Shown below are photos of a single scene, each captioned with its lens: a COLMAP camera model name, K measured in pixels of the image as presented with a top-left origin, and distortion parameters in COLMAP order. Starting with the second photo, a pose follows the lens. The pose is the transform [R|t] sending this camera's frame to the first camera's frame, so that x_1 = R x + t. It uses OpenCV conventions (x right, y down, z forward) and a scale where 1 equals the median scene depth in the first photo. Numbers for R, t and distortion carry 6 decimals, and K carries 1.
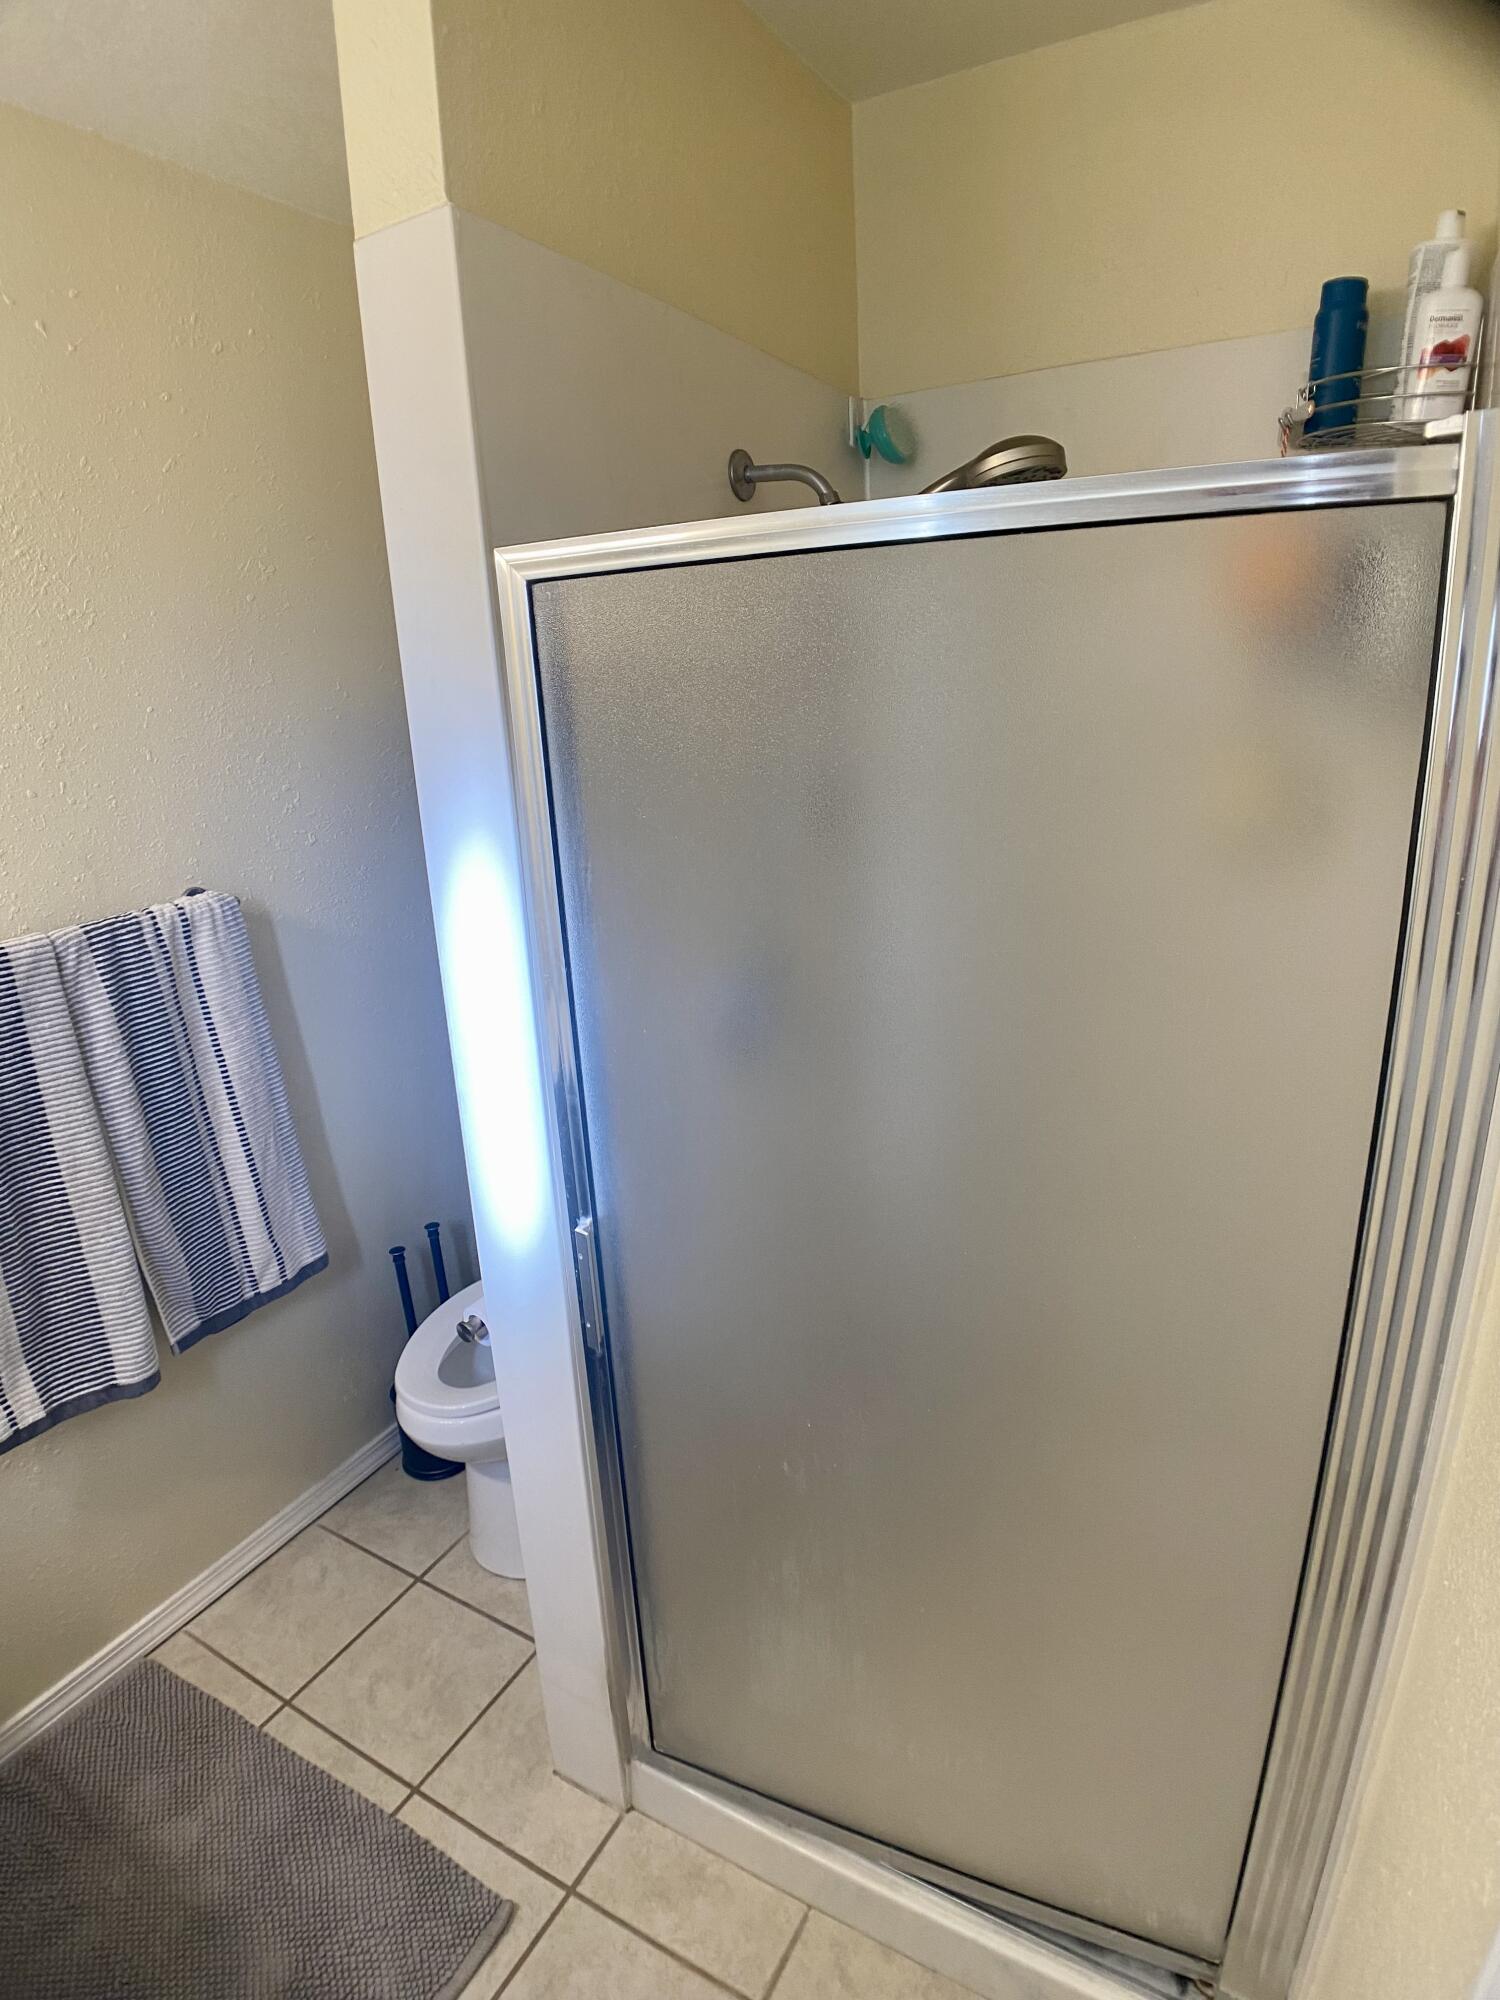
lens RADIAL K [[1035.0, 0, 752.5], [0, 1035.0, 986.1], [0, 0, 1]] dist [-0.072729, 0.004427]
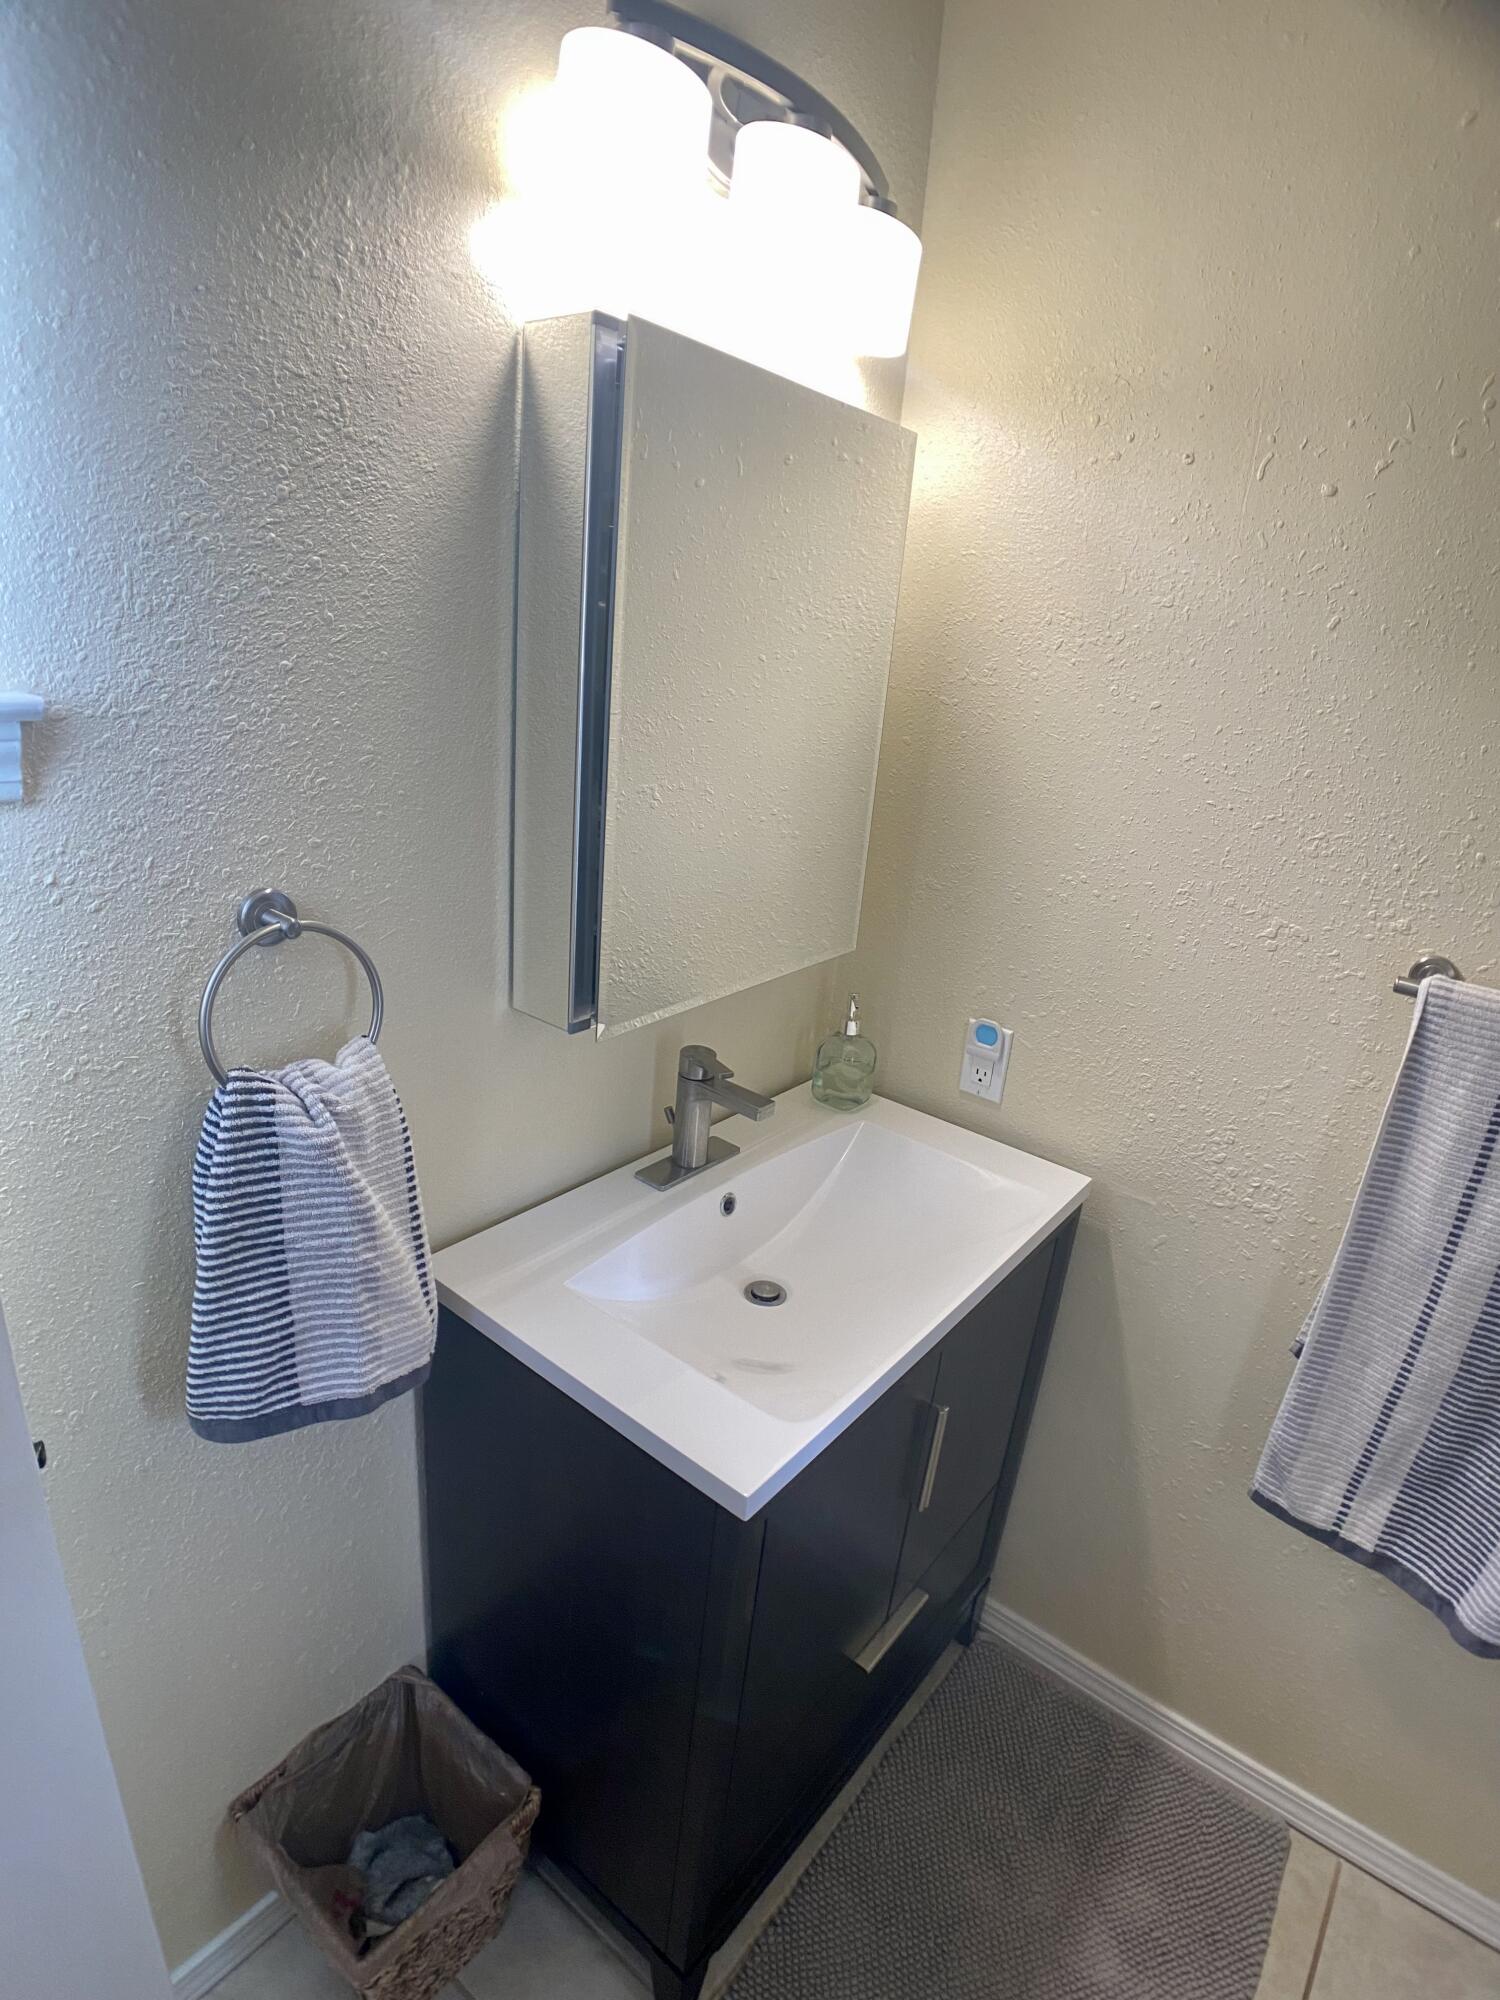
lens RADIAL K [[1035.0, 0, 757.0], [0, 1035.0, 977.2], [0, 0, 1]] dist [-0.072729, 0.004427]
pose [[-0.152641, 0.350229, -0.924143, -0.057173], [-0.355446, 0.853072, 0.382004, -0.092476], [0.922149, 0.386792, -0.005726, 0.341606]]
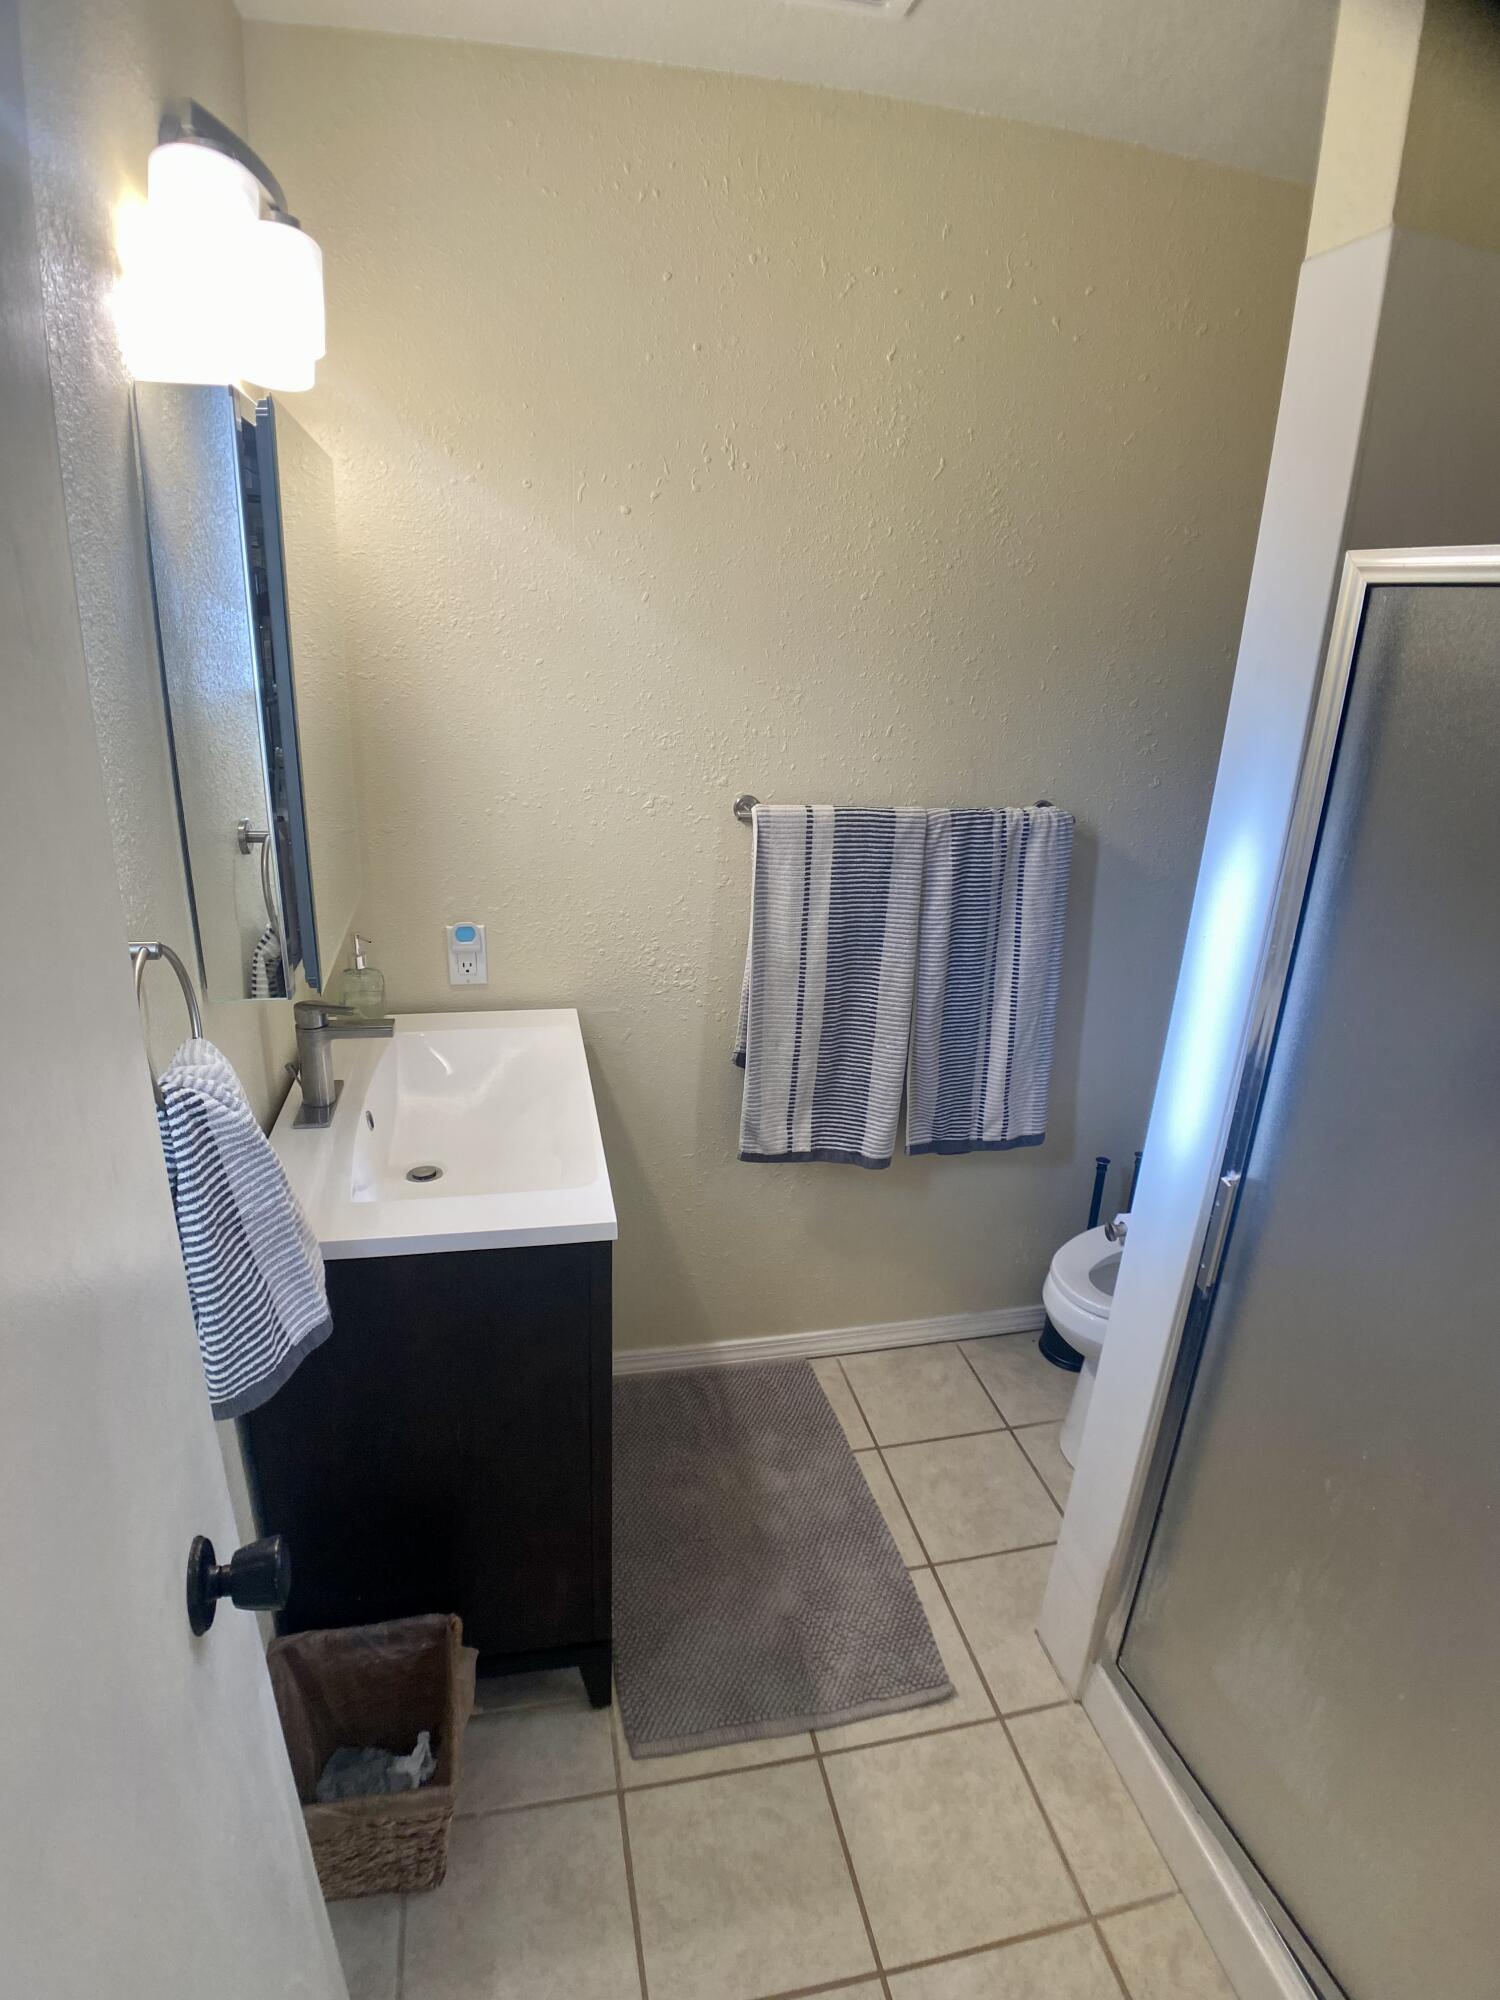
lens RADIAL K [[1035.0, 0, 765.9], [0, 1035.0, 983.1], [0, 0, 1]] dist [-0.072729, 0.004427]
pose [[0.674075, 0.317401, -0.666993, 0.113562], [-0.285330, 0.944771, 0.161227, 0.004251], [0.681329, 0.081634, 0.727411, -0.093967]]
